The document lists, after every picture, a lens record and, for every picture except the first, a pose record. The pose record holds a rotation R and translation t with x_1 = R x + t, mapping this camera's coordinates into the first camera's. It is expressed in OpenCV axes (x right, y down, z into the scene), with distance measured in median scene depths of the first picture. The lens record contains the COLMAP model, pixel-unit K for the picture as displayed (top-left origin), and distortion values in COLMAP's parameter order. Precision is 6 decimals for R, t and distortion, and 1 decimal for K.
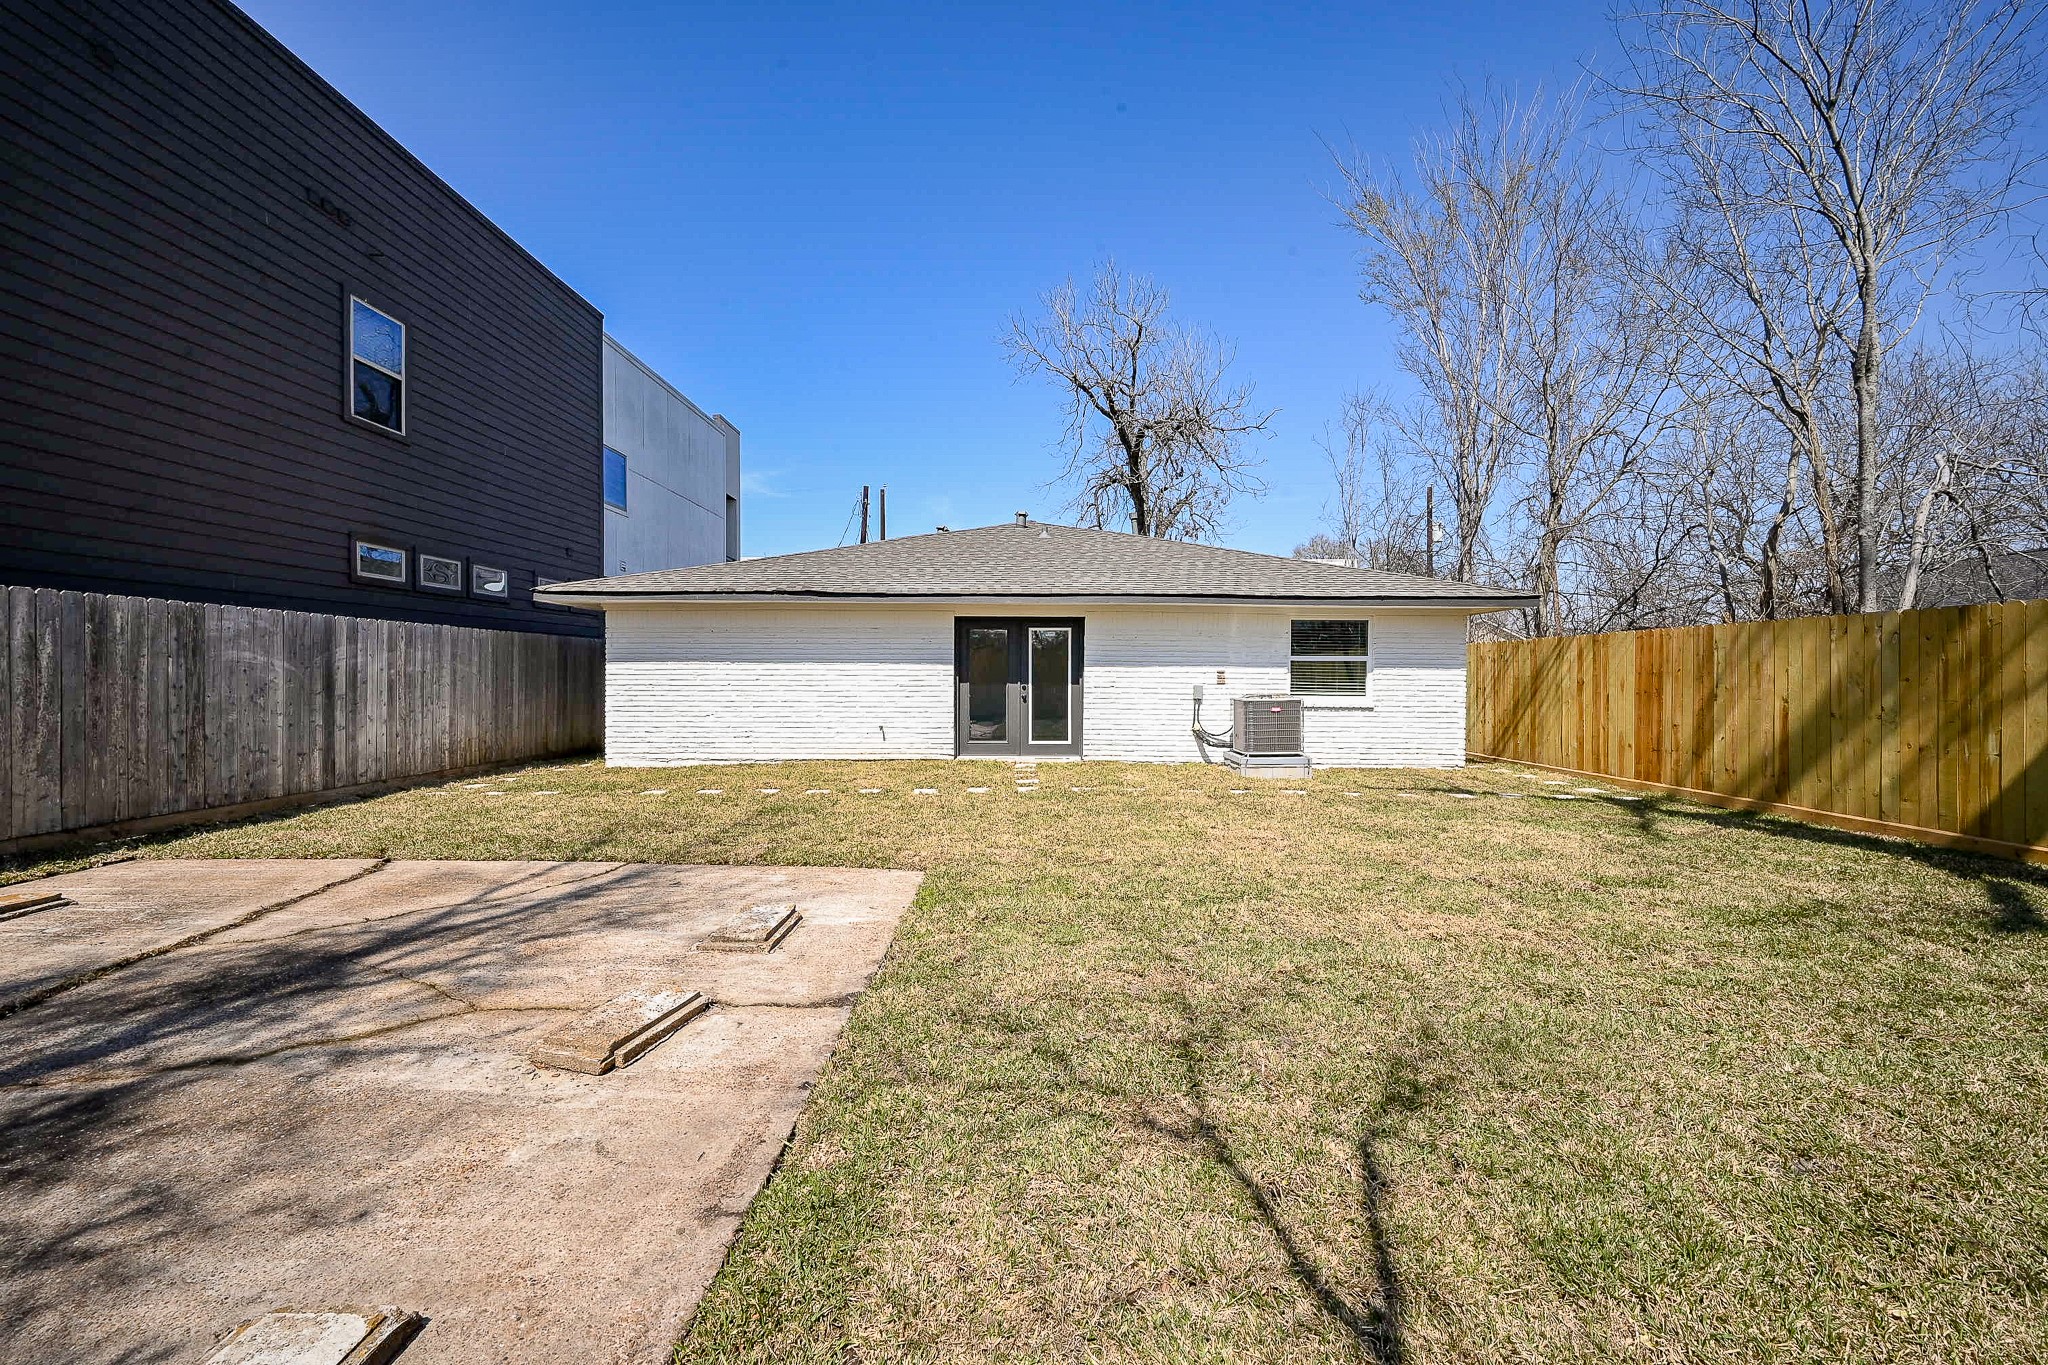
lens RADIAL K [[805.9, 0, 1018.3], [0, 805.9, 679.8], [0, 0, 1]] dist [-0.001518, 0.000066]
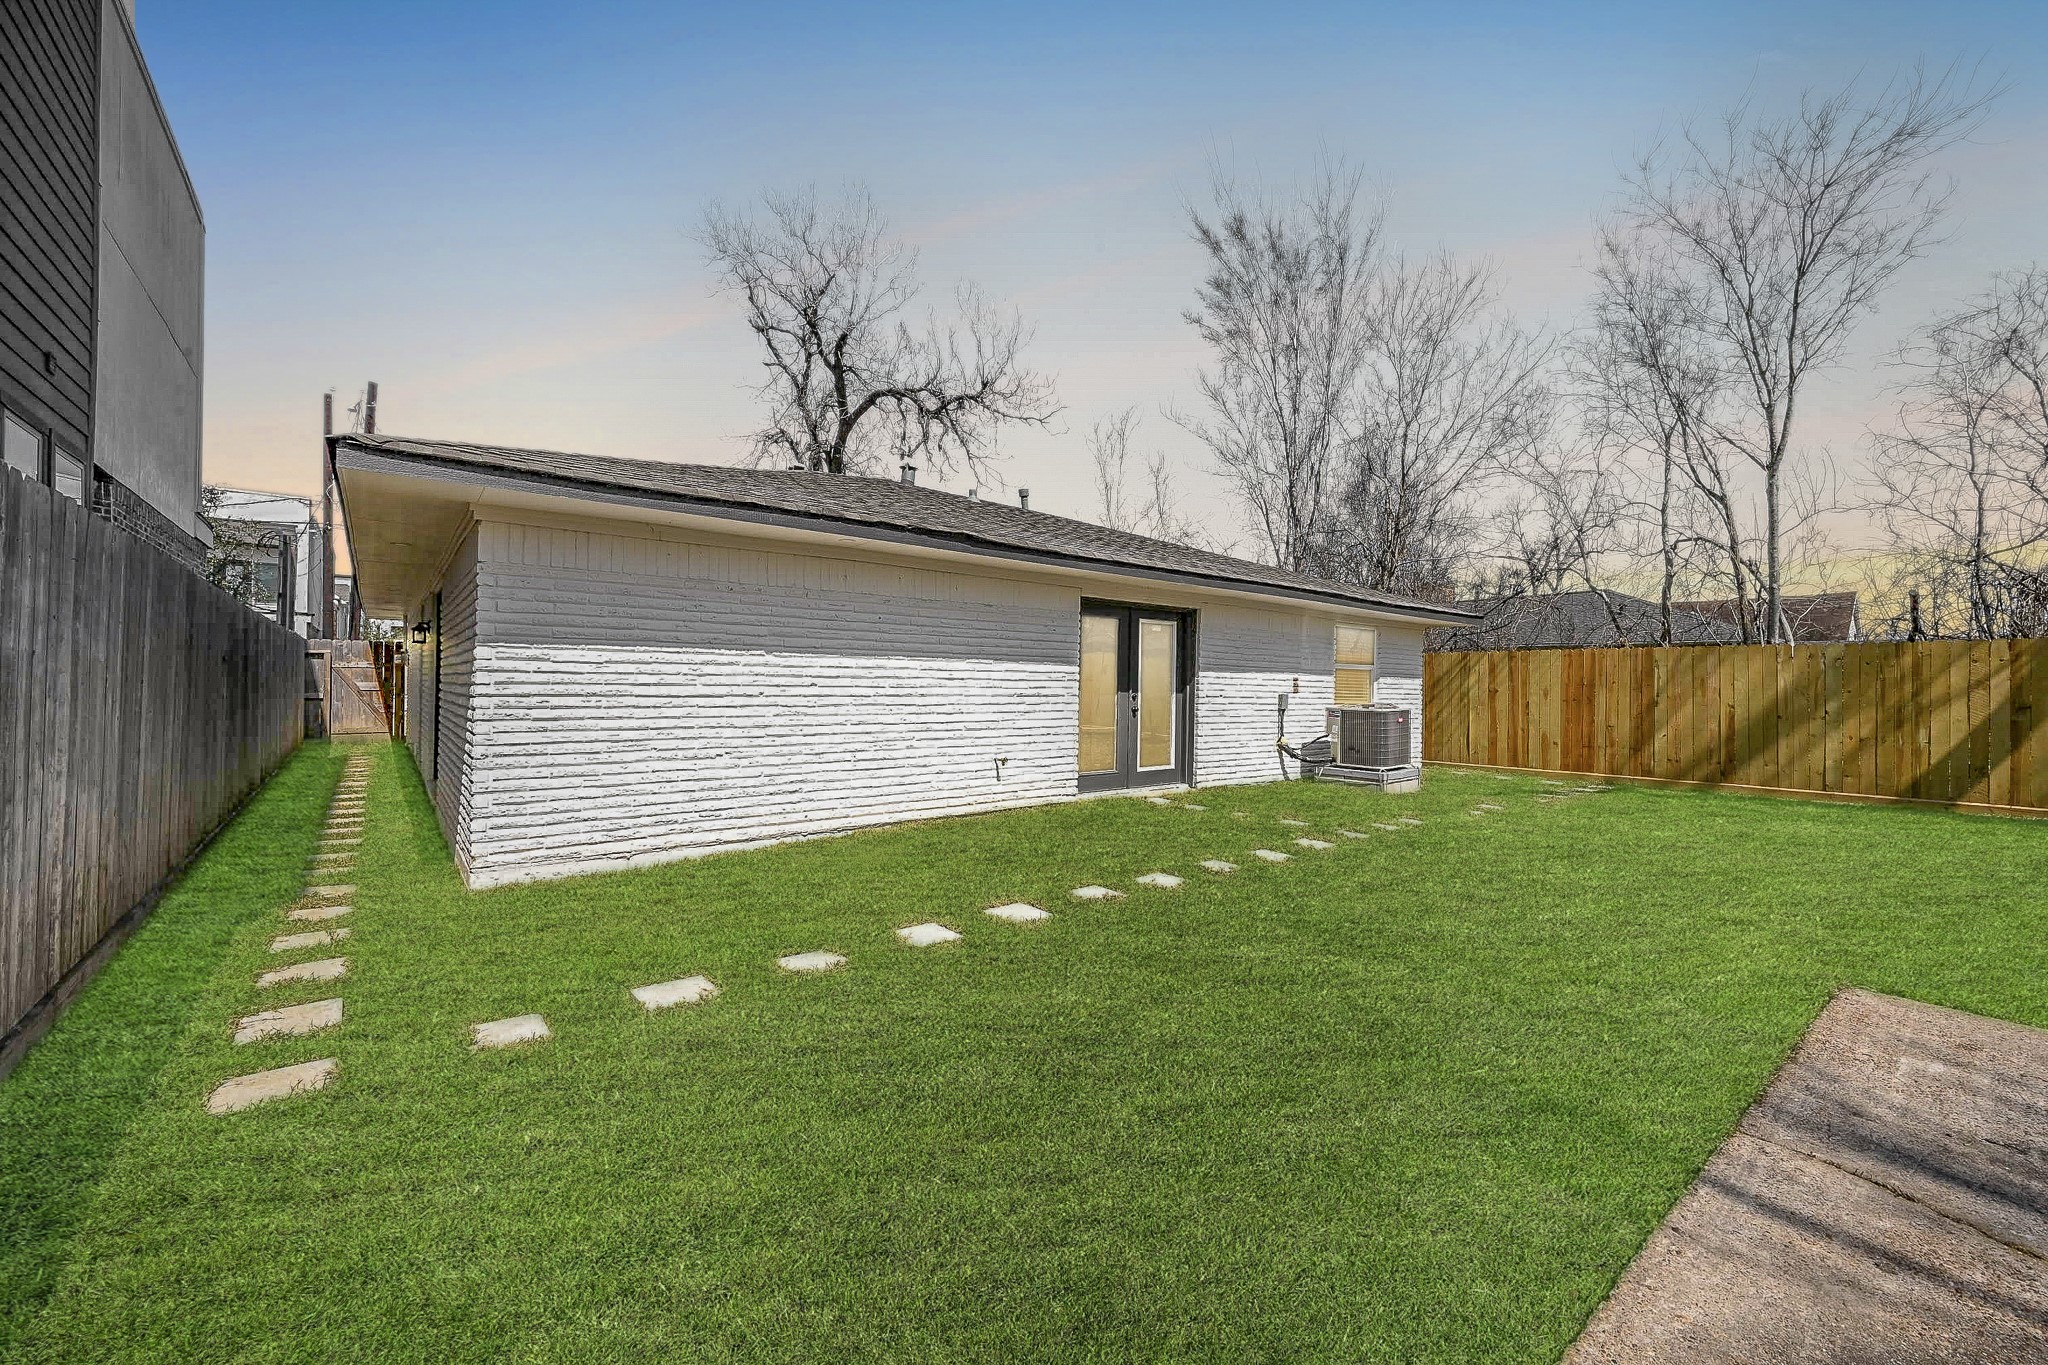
lens RADIAL K [[819.3, 0, 1018.9], [0, 819.3, 682.6], [0, 0, 1]] dist [-0.000540, 0.000241]
pose [[0.772271, 0.006884, 0.635256, -0.764990], [-0.007358, 0.999971, -0.001892, -0.002445], [-0.635251, -0.003213, 0.772299, 0.648861]]
